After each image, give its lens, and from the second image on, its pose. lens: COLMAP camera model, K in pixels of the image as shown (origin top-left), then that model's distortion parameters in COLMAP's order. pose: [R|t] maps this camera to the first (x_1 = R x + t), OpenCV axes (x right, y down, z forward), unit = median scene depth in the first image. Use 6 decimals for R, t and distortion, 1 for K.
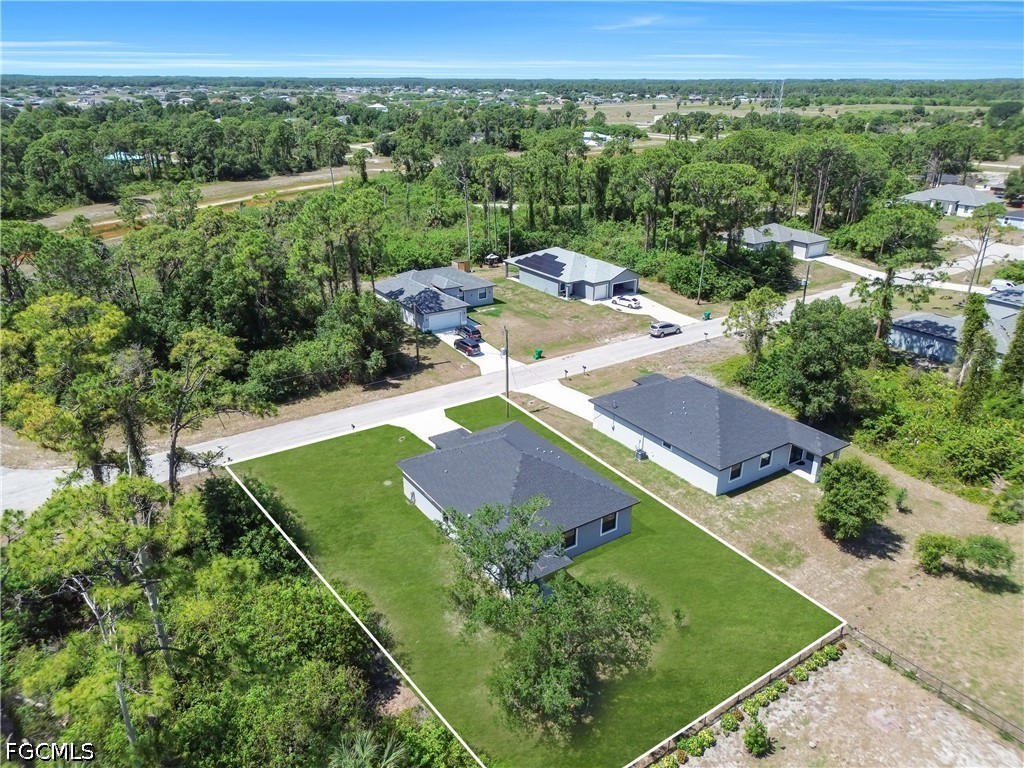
lens RADIAL K [[715.6, 0, 515.9], [0, 715.6, 385.1], [0, 0, 1]] dist [0.053244, -0.067727]
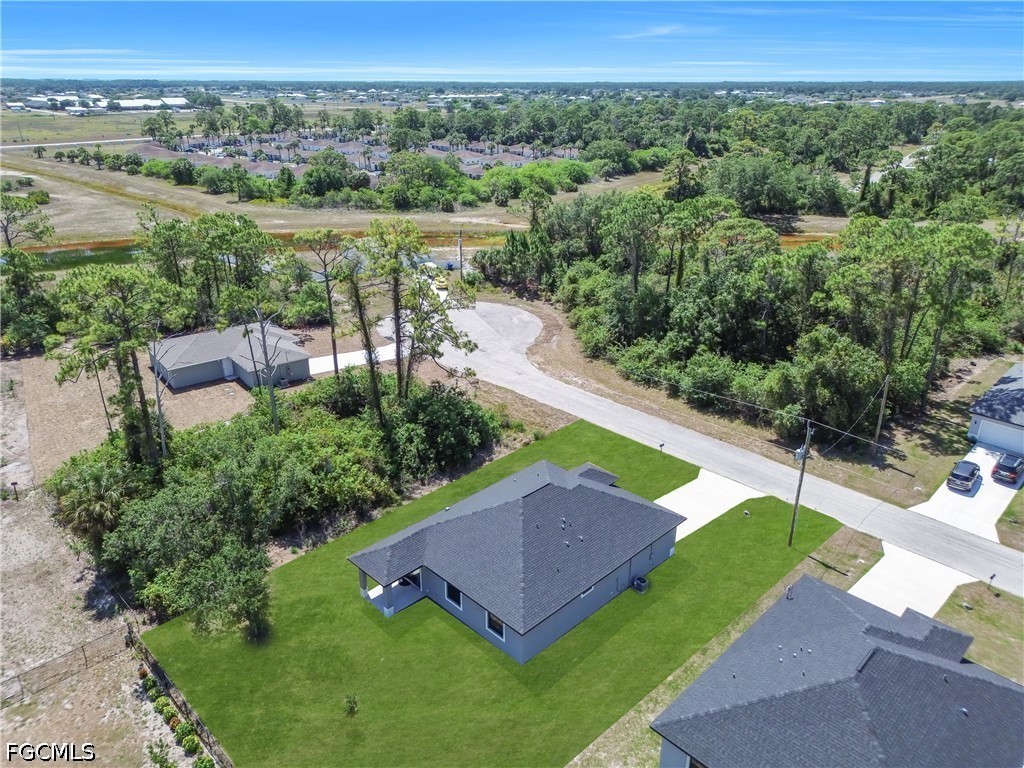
lens RADIAL K [[714.9, 0, 512.8], [0, 714.9, 399.2], [0, 0, 1]] dist [0.059808, -0.098437]
pose [[0.185155, 0.400267, -0.897499, 0.618763], [-0.378327, 0.871931, 0.310814, -0.238199], [0.906965, 0.281999, 0.312874, 0.551844]]
